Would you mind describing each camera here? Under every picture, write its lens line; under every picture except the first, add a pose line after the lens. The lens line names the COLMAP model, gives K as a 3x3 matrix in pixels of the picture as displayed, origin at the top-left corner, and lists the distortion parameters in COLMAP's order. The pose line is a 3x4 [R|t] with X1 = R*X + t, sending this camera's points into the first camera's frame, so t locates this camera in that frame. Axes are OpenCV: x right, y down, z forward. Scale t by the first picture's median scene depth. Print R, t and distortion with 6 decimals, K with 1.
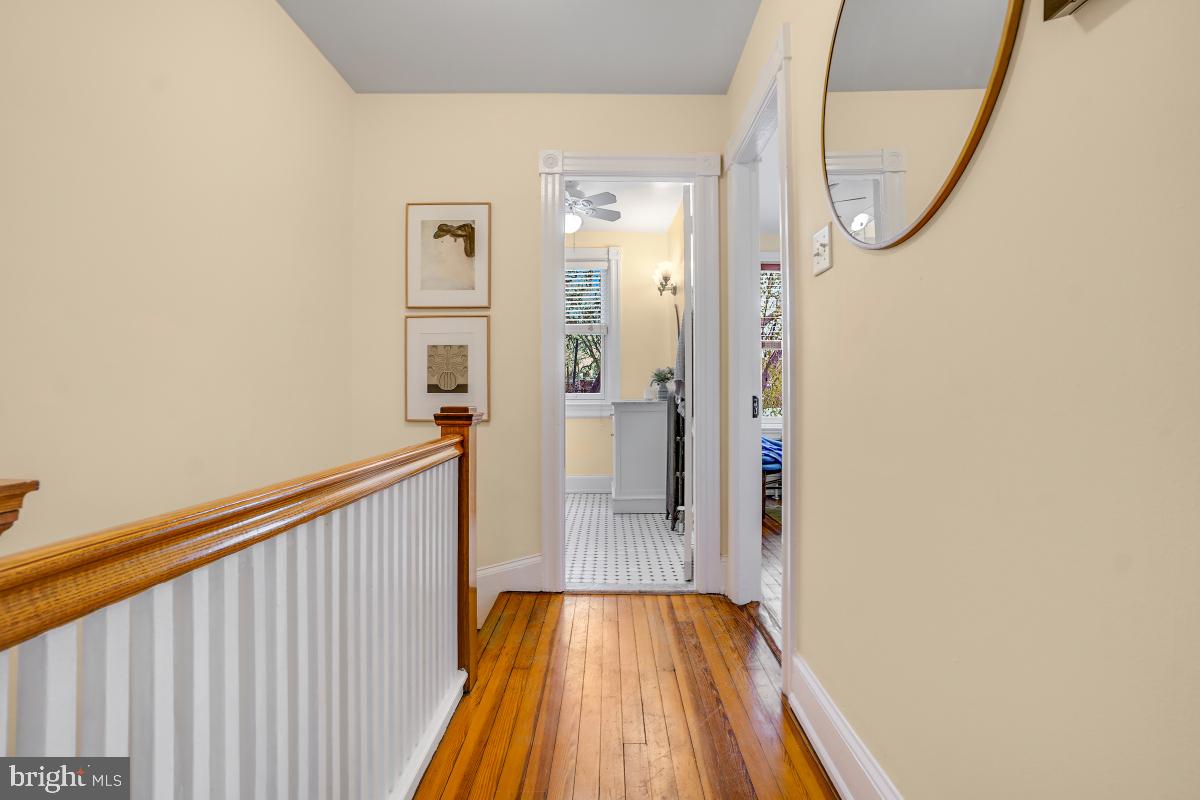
lens RADIAL K [[547.4, 0, 611.8], [0, 547.4, 395.0], [0, 0, 1]] dist [-0.063176, 0.025808]
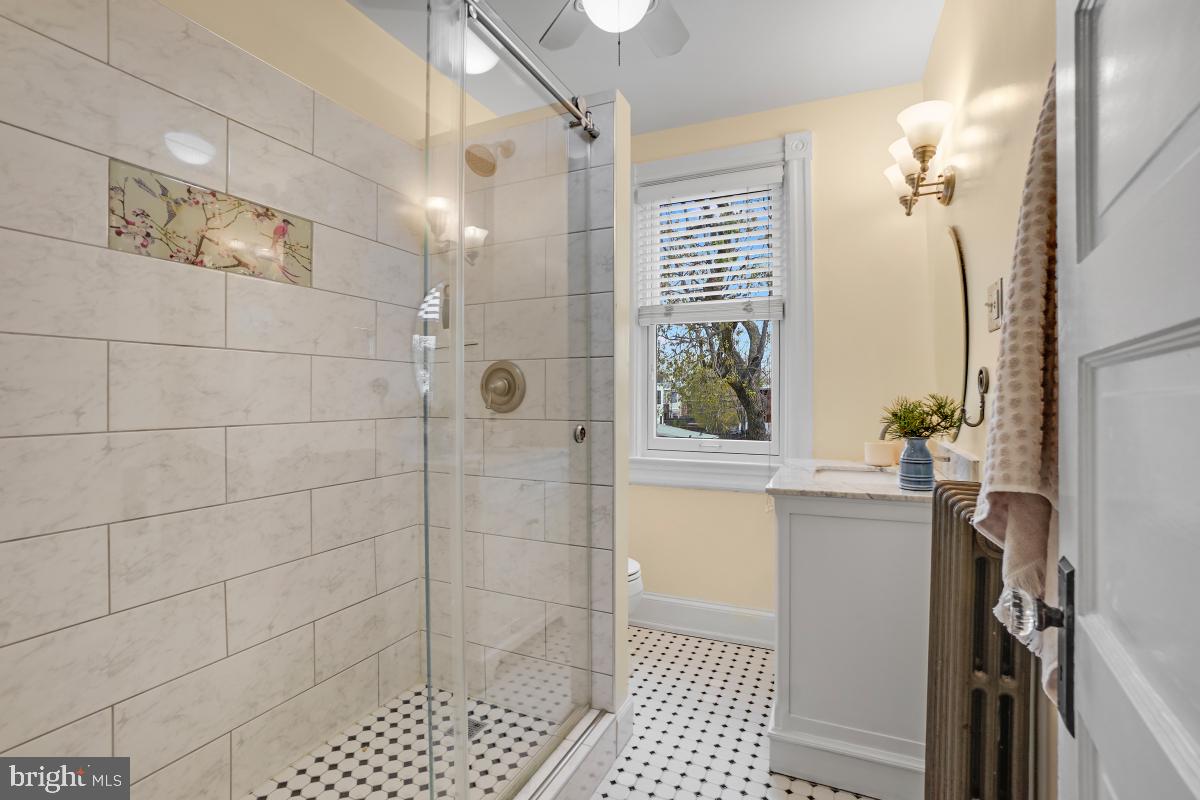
lens RADIAL K [[547.4, 0, 611.8], [0, 547.4, 395.0], [0, 0, 1]] dist [-0.063176, 0.025808]
pose [[0.915333, -0.002460, -0.402689, 0.051116], [0.002424, 0.999997, -0.000599, -0.051703], [0.402690, -0.000428, 0.915336, 0.582558]]
